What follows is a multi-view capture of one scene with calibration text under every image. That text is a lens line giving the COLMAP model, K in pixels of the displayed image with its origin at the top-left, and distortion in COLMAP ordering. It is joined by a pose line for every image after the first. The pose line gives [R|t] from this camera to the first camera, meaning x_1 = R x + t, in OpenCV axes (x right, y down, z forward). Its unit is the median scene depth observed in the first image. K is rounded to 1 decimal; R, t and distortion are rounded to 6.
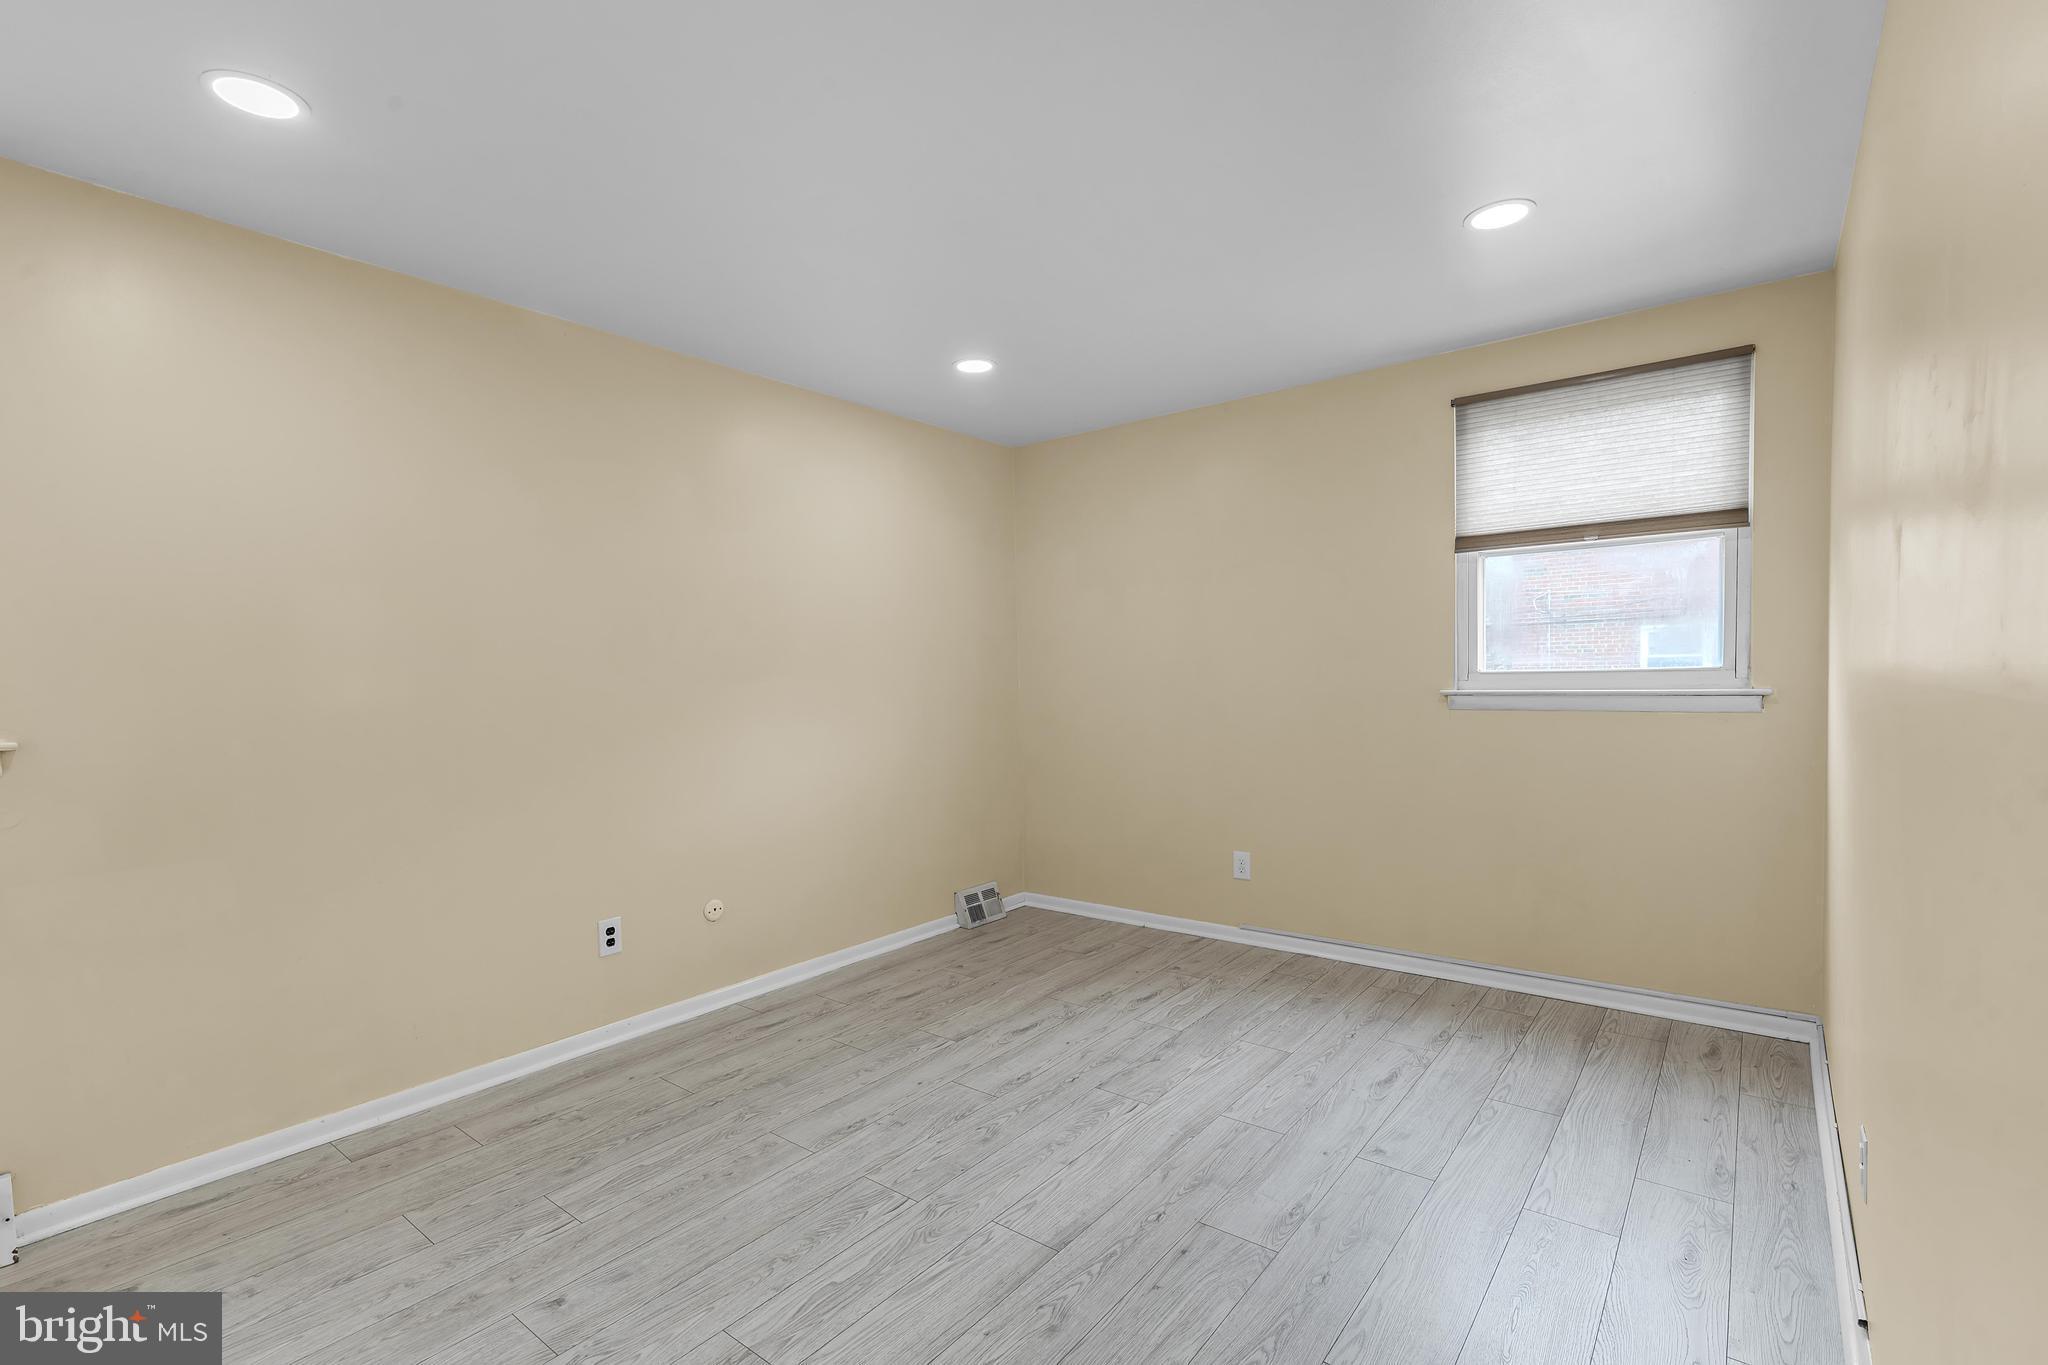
lens RADIAL K [[915.6, 0, 1024.0], [0, 915.6, 682.5], [0, 0, 1]] dist [-0.000580, -0.000103]
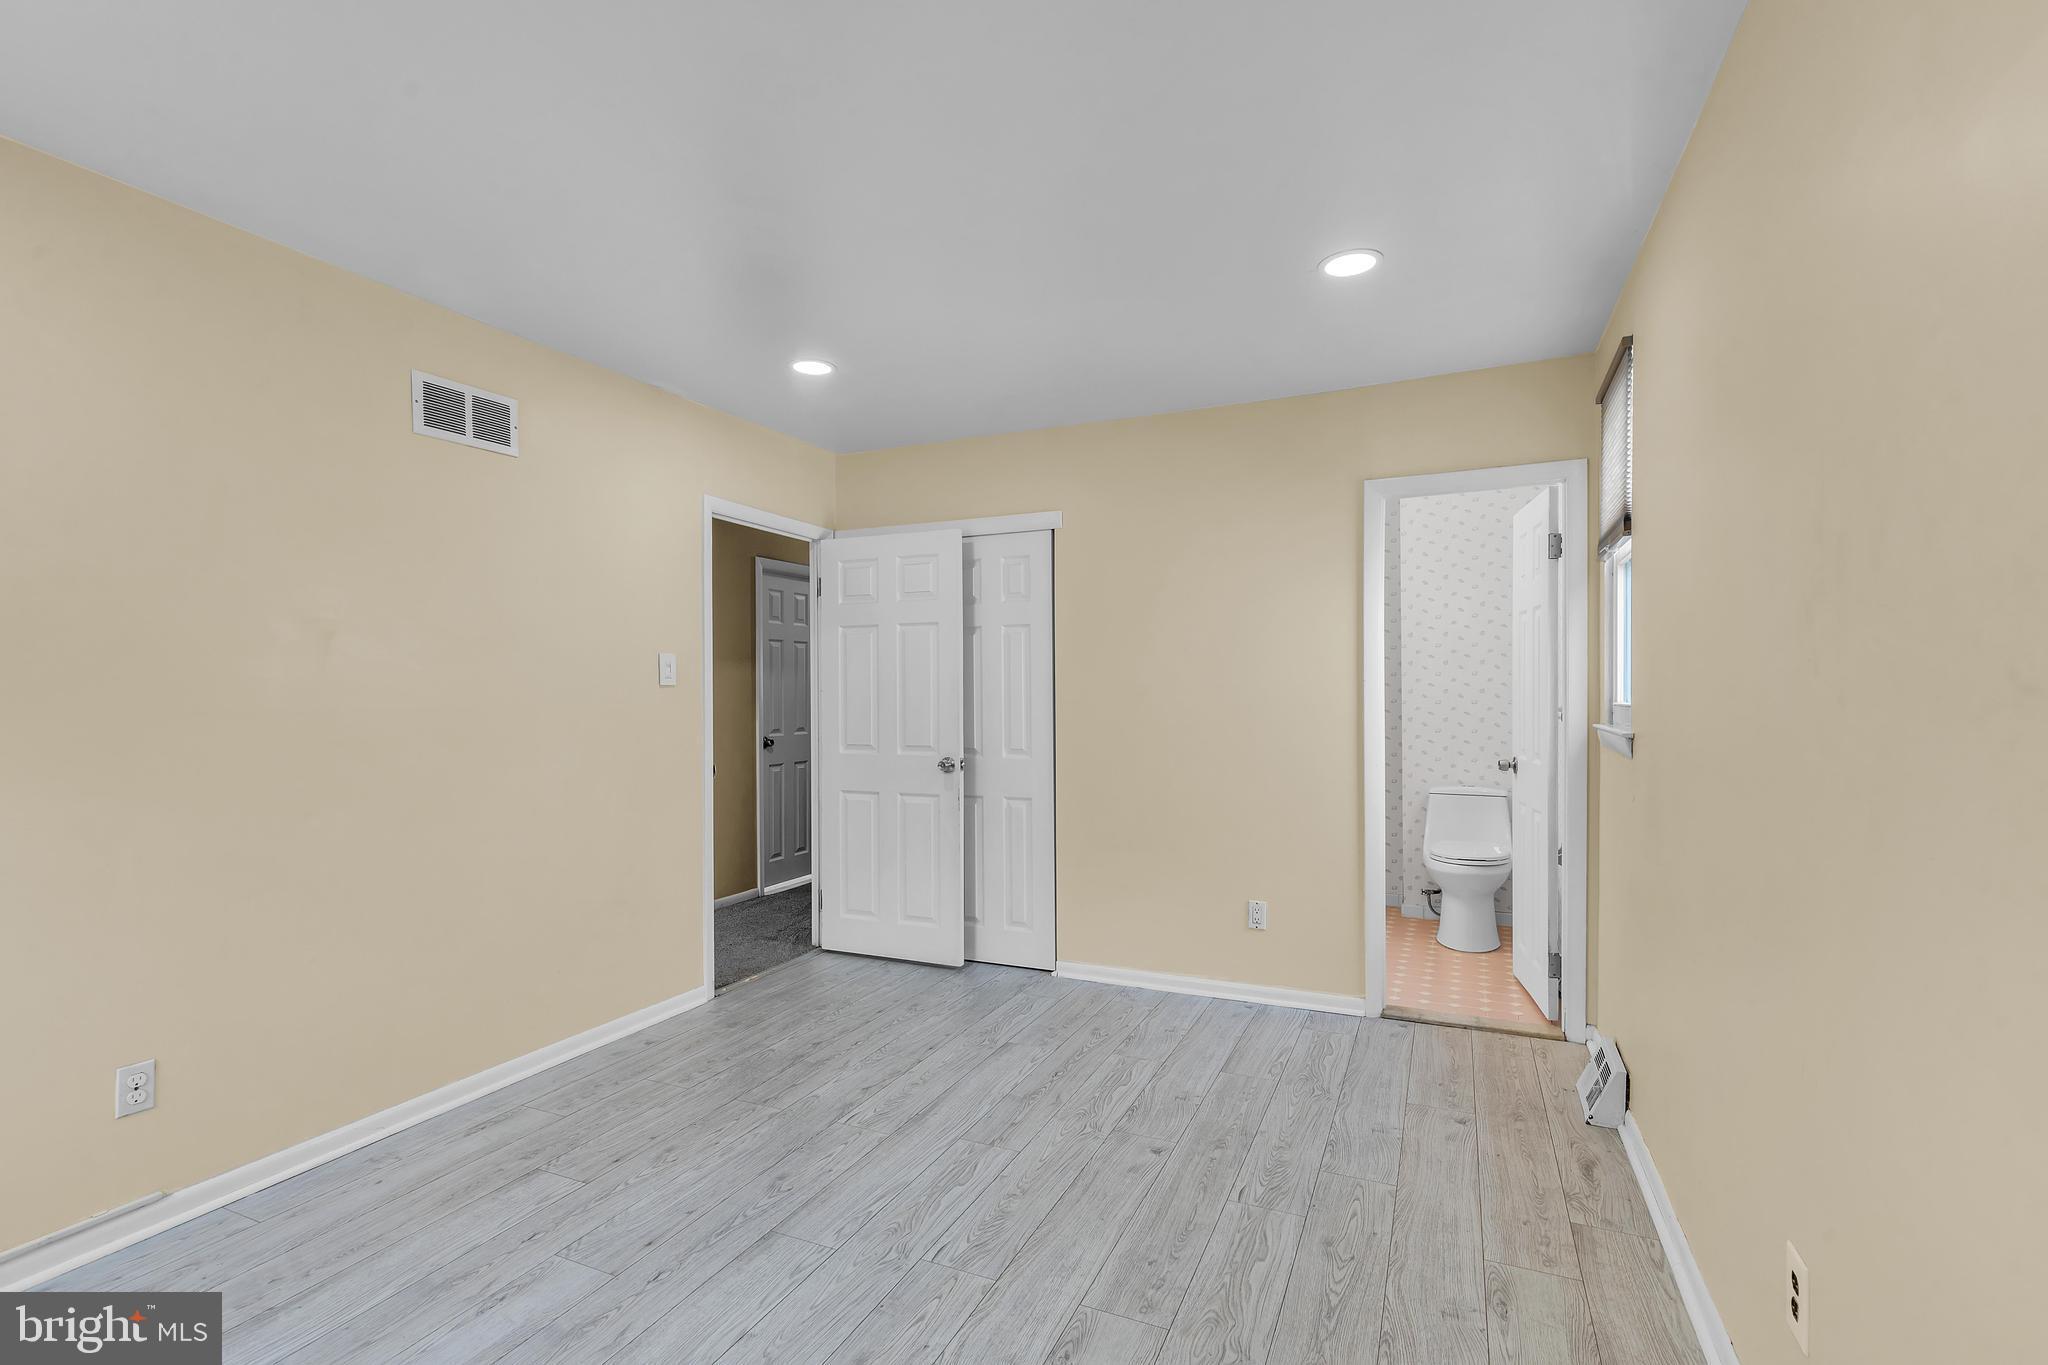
lens RADIAL K [[952.1, 0, 1024.0], [0, 952.1, 682.5], [0, 0, 1]] dist [-0.000338, 0.000015]
pose [[-0.972969, 0.020483, -0.230025, -0.007789], [0.019215, 0.999785, 0.007754, -0.029308], [0.230134, 0.003125, -0.973154, 2.102782]]
